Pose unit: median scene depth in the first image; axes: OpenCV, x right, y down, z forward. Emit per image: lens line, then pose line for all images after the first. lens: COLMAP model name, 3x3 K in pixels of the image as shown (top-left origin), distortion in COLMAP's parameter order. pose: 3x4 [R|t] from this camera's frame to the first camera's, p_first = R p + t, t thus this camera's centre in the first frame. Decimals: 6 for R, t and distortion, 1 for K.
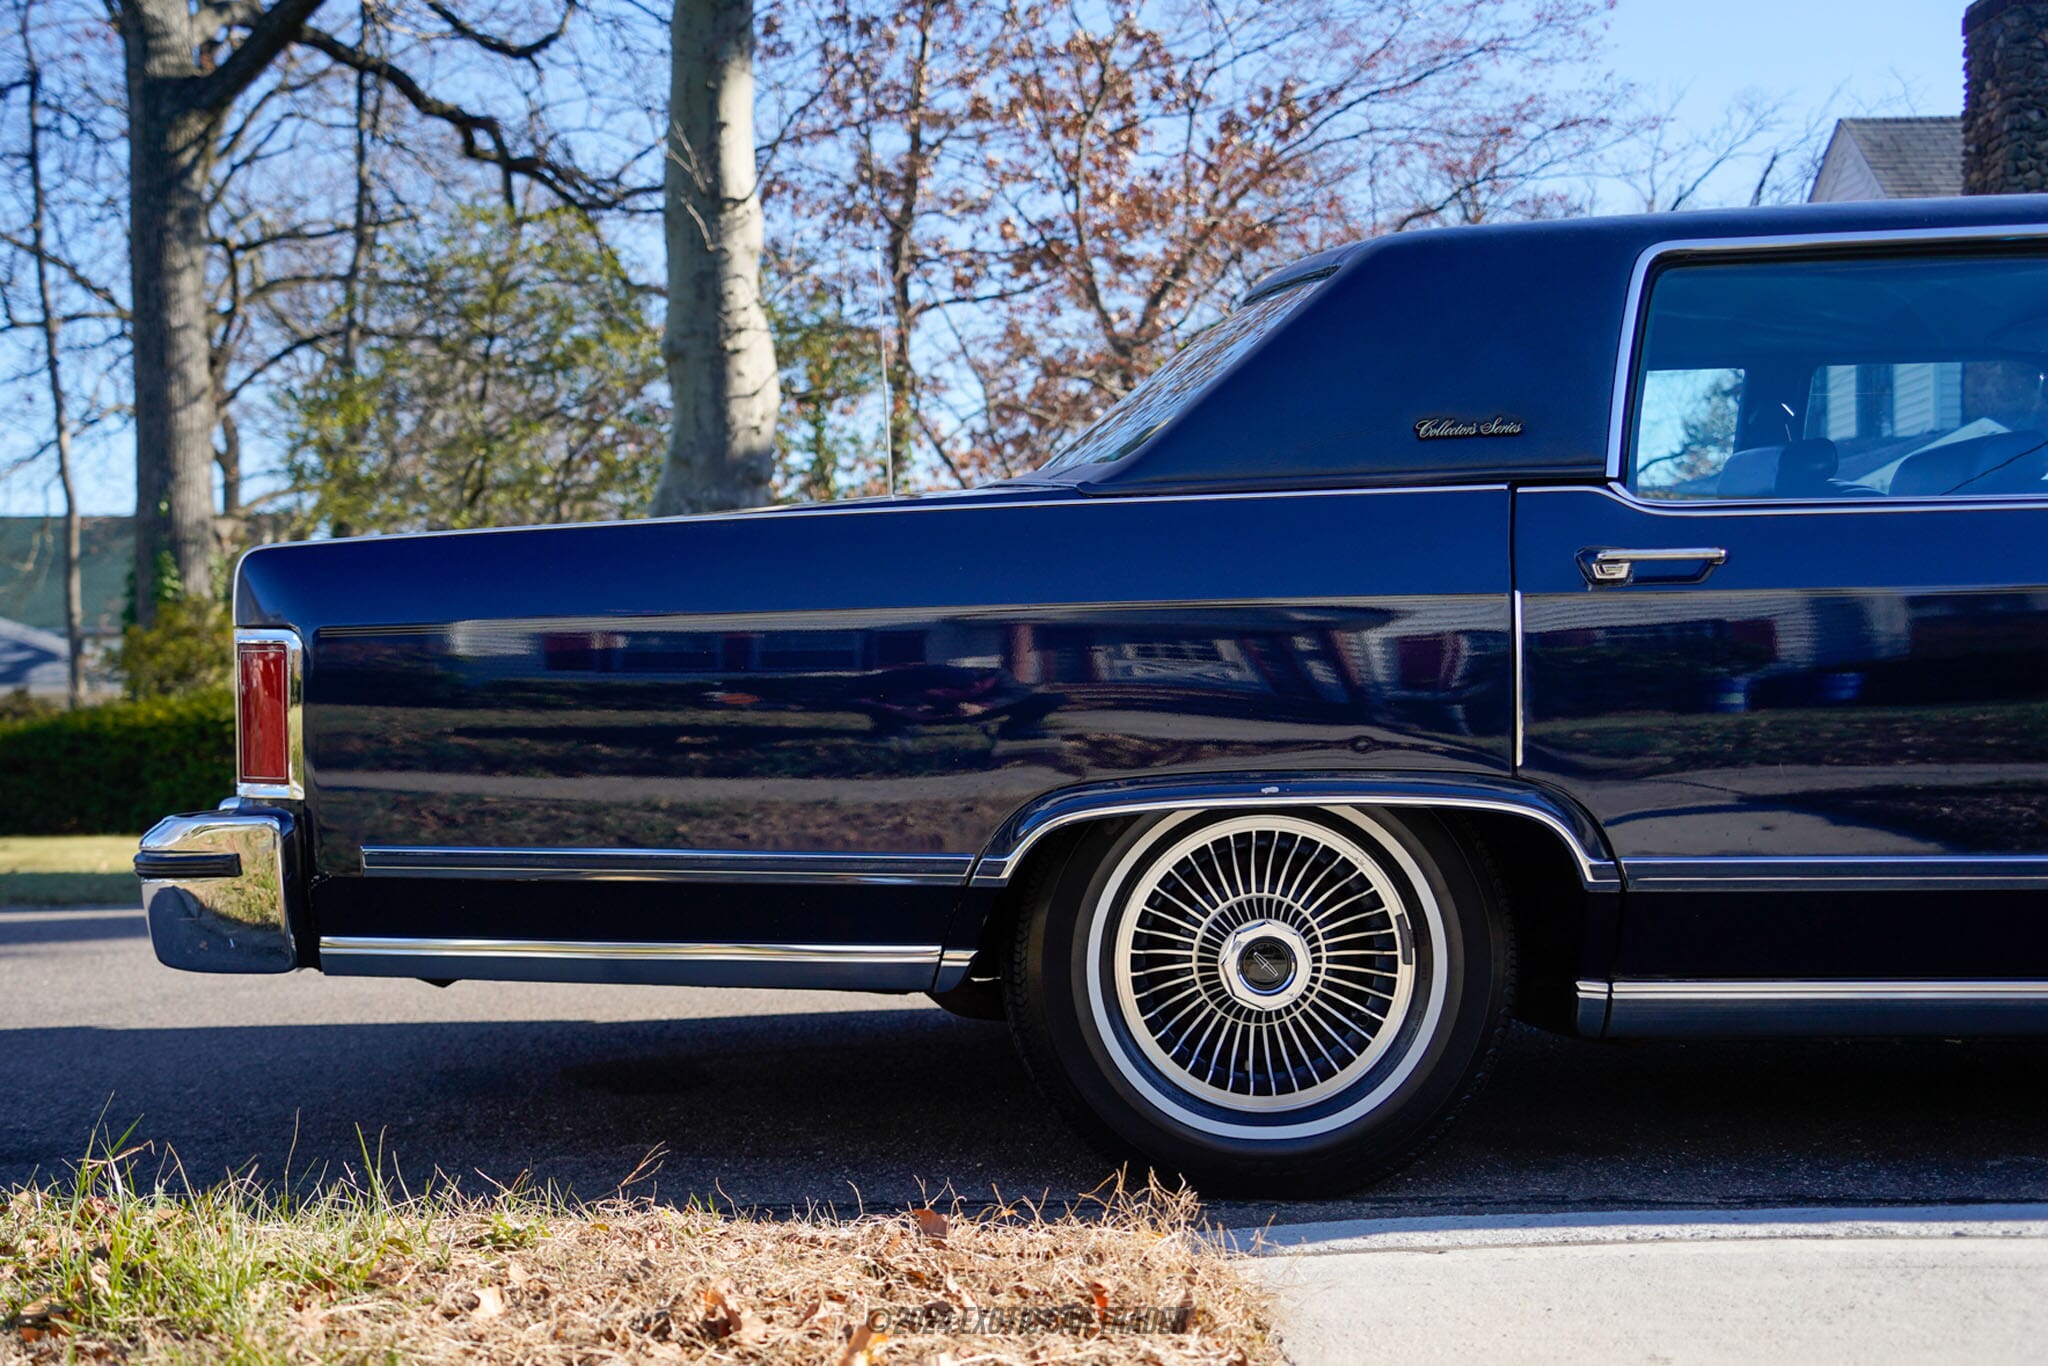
lens RADIAL K [[2469.5, 0, 1024.2], [0, 2469.5, 697.9], [0, 0, 1]] dist [0.046526, 0.000000]
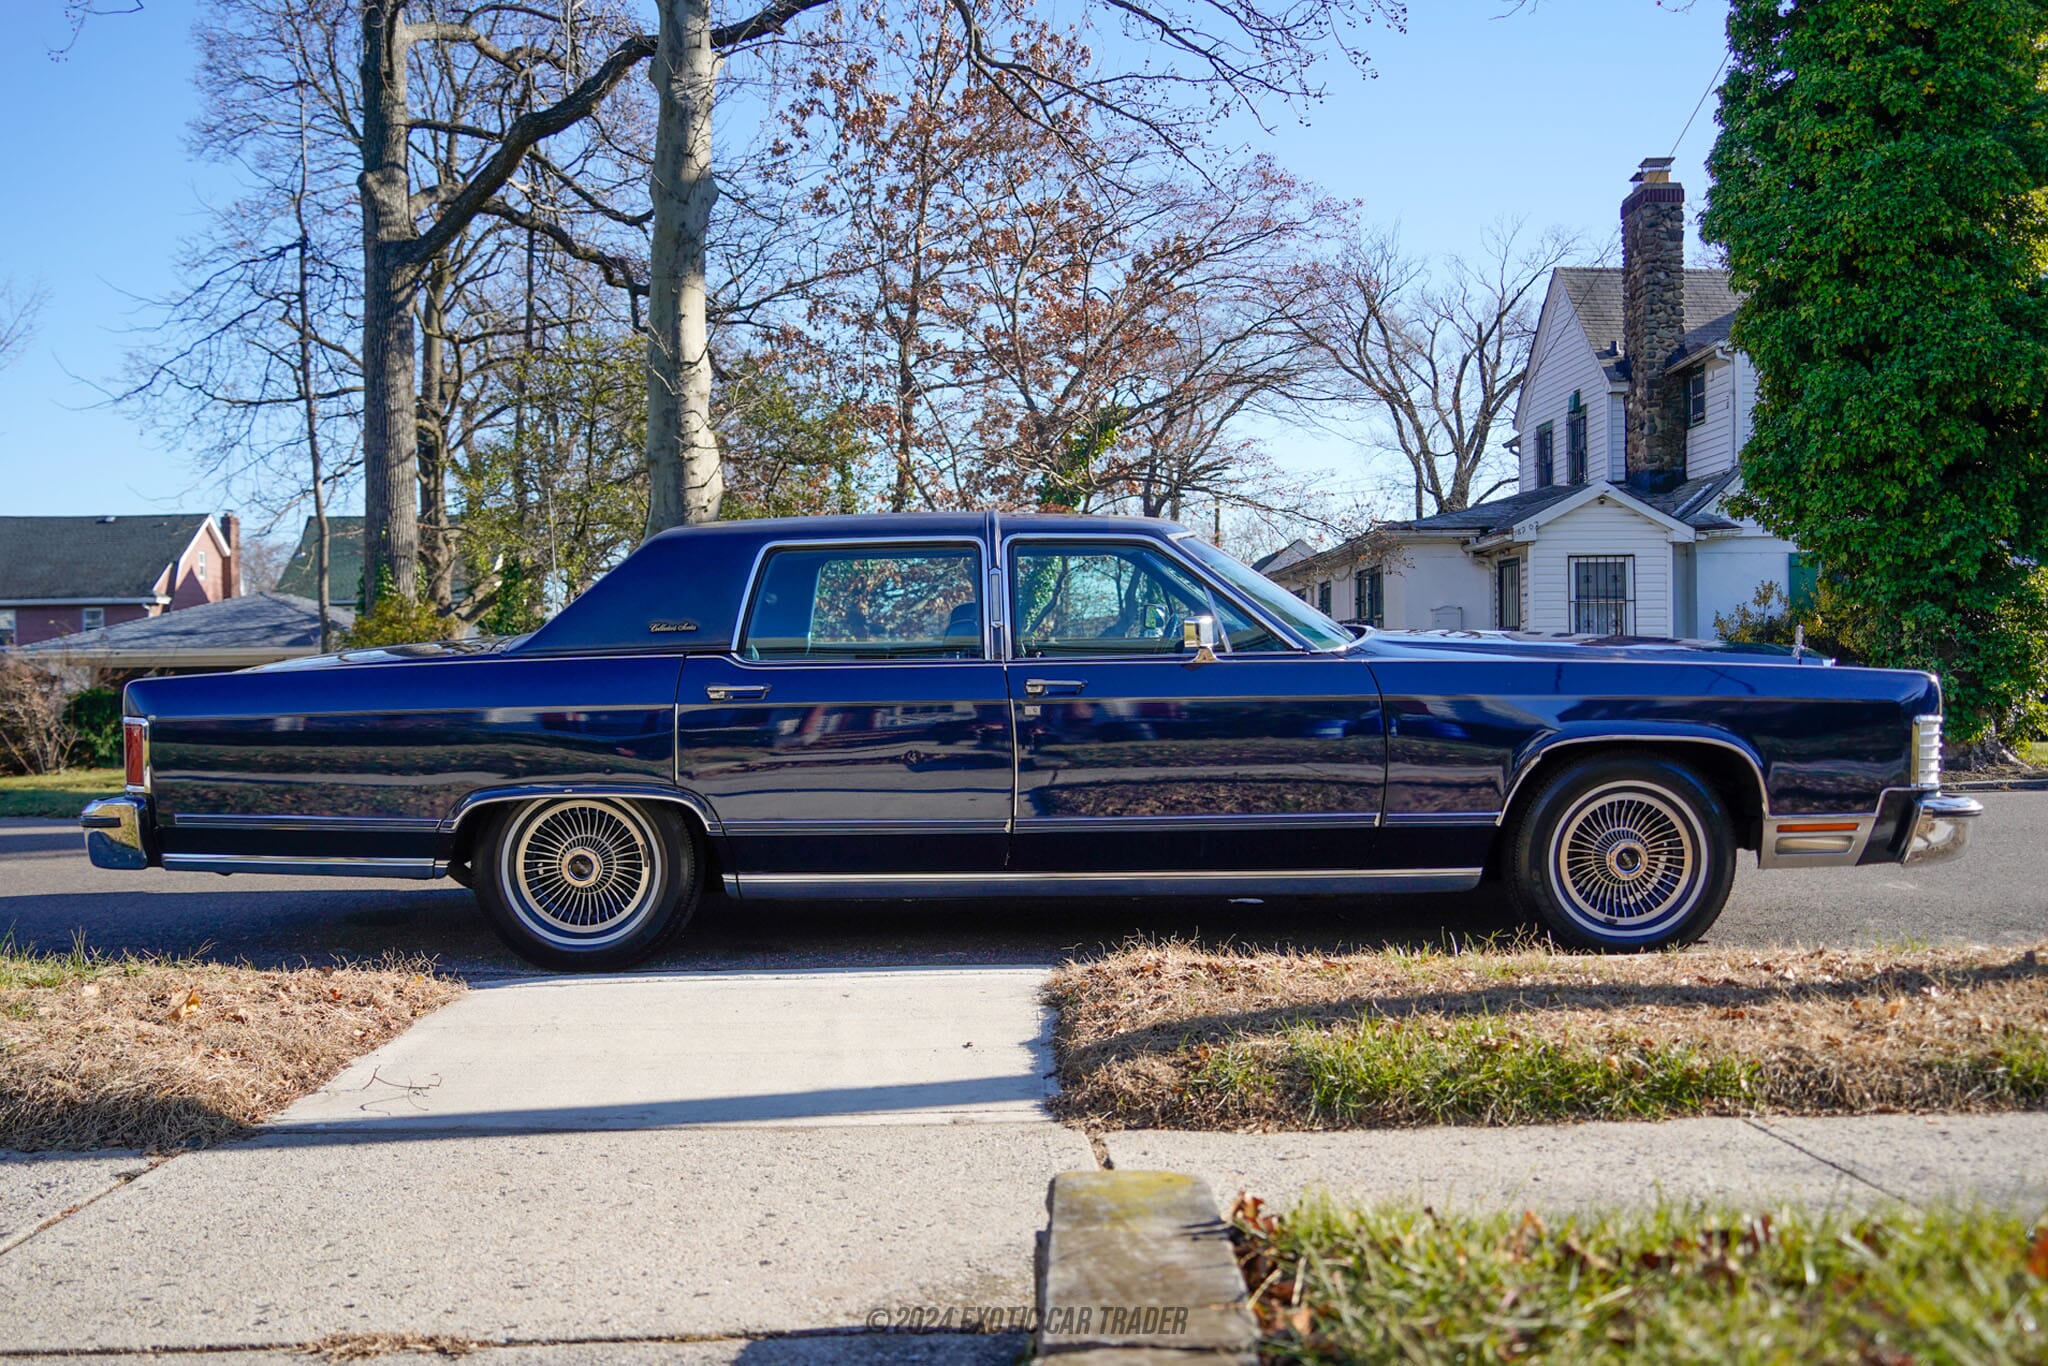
lens RADIAL K [[1696.5, 0, 1024.9], [0, 1696.5, 677.1], [0, 0, 1]] dist [-0.050295, -0.004821]
pose [[0.999600, 0.001563, 0.028230, 0.453876], [-0.001792, 0.999966, 0.008077, -0.077167], [-0.028217, -0.008124, 0.999569, -0.539103]]
